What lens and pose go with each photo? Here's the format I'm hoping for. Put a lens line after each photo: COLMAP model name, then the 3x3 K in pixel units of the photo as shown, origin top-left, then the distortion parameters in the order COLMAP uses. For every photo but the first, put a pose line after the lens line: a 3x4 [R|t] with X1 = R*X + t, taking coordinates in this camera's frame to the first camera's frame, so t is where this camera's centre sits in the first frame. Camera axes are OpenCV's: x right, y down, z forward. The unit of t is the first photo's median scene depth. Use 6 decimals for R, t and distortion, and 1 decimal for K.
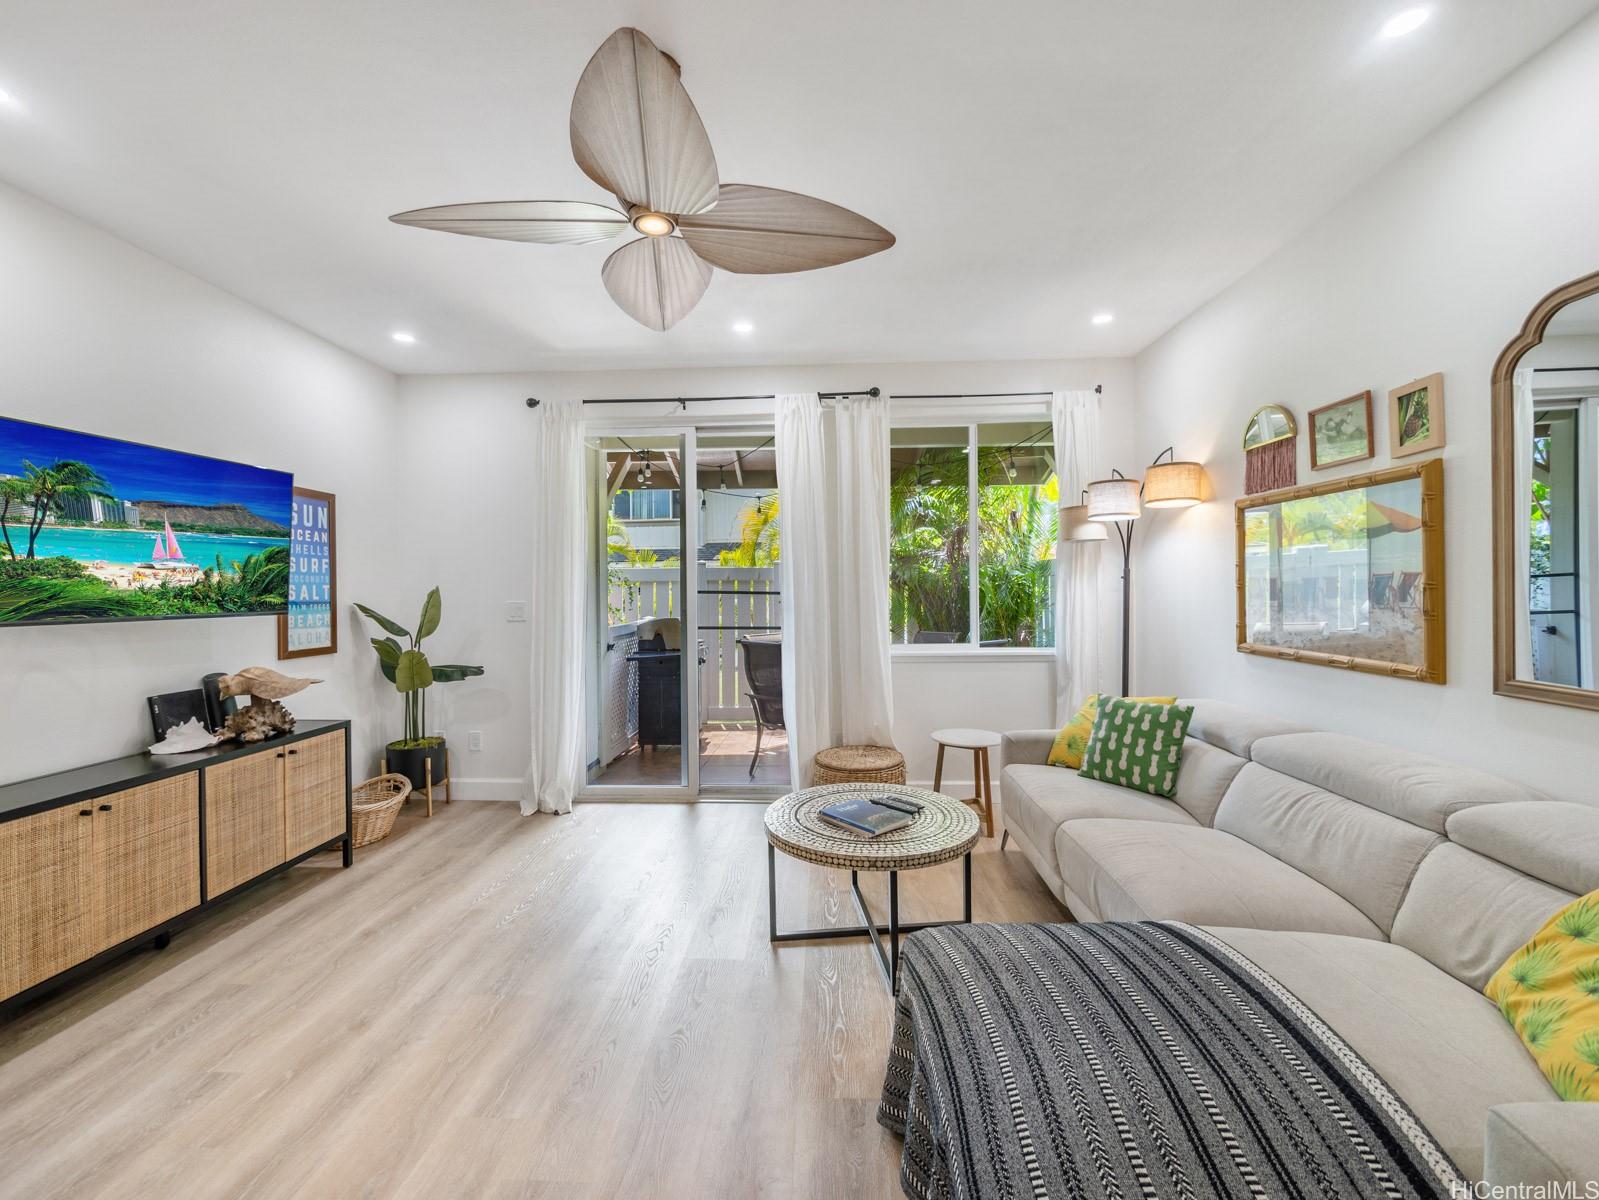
lens RADIAL K [[676.1, 0, 794.5], [0, 676.1, 589.9], [0, 0, 1]] dist [-0.009313, 0.000003]
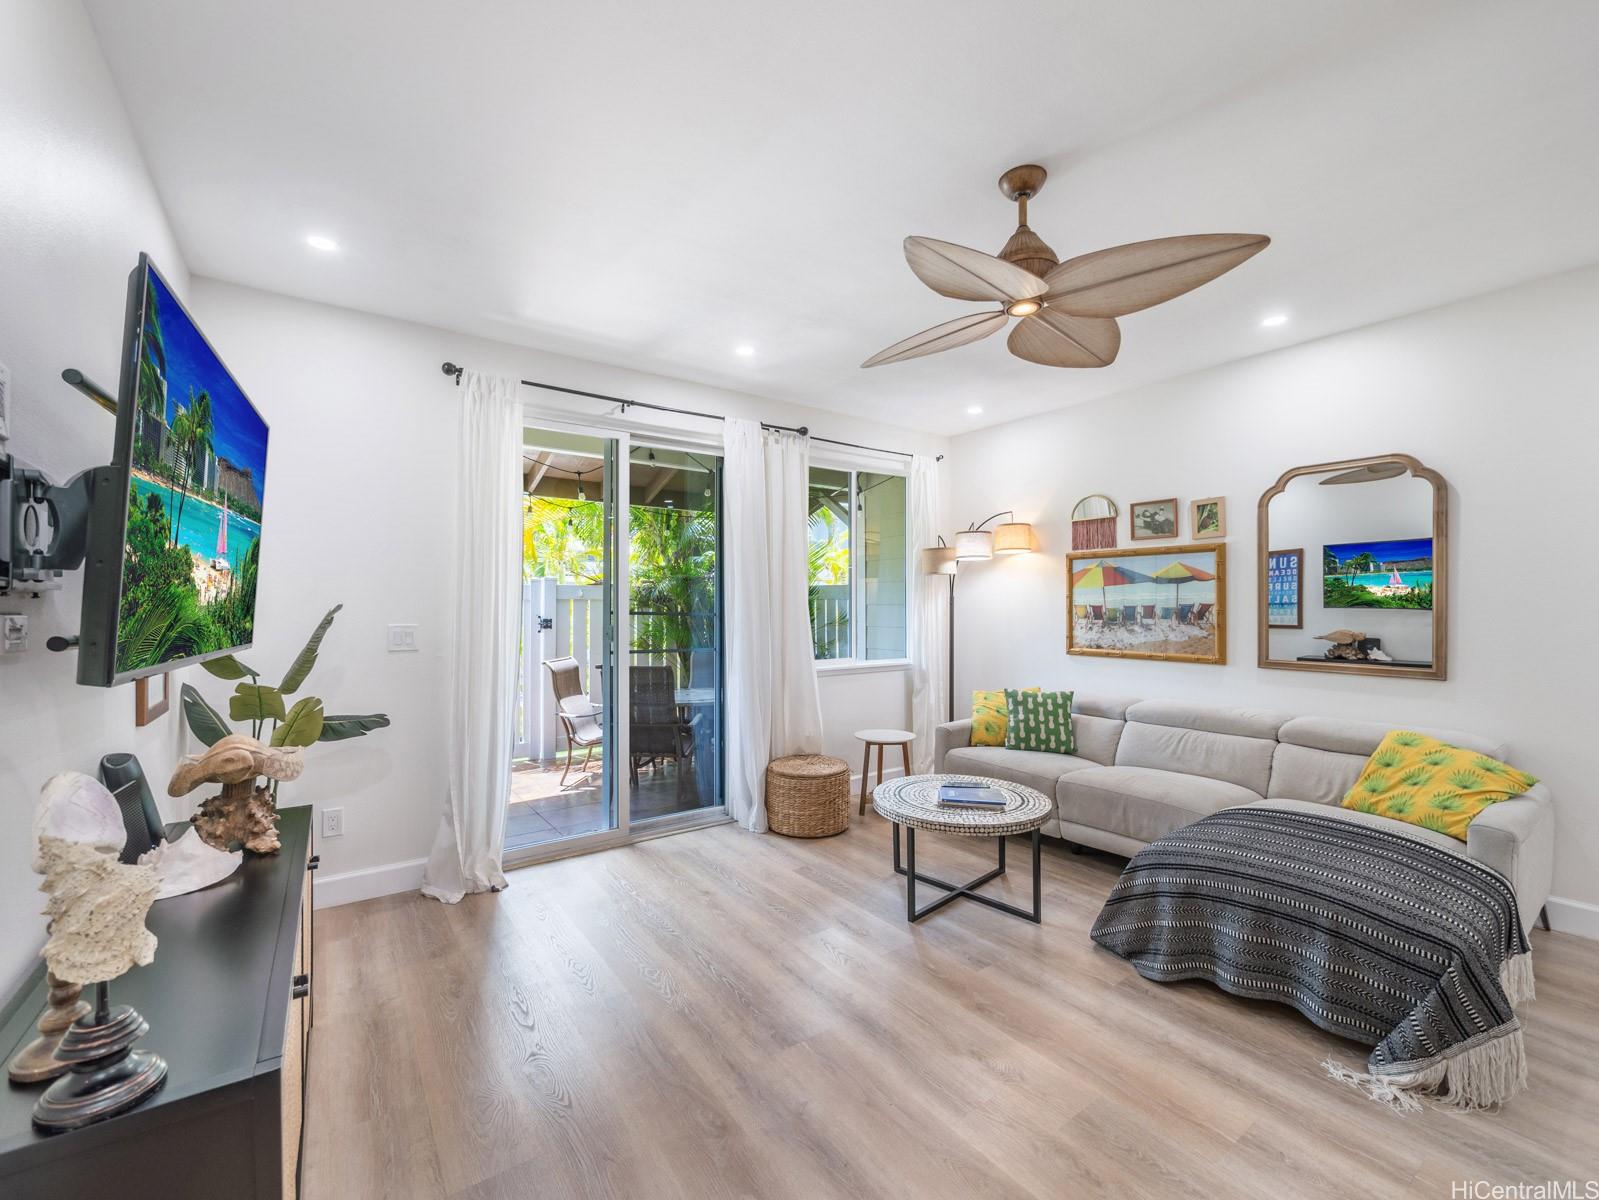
lens RADIAL K [[681.5, 0, 810.6], [0, 681.5, 603.8], [0, 0, 1]] dist [-0.011355, 0.000176]
pose [[0.777077, 0.010666, 0.629315, -0.802961], [-0.004922, 0.999929, -0.010869, -0.001166], [-0.629386, 0.005348, 0.777074, 0.193892]]
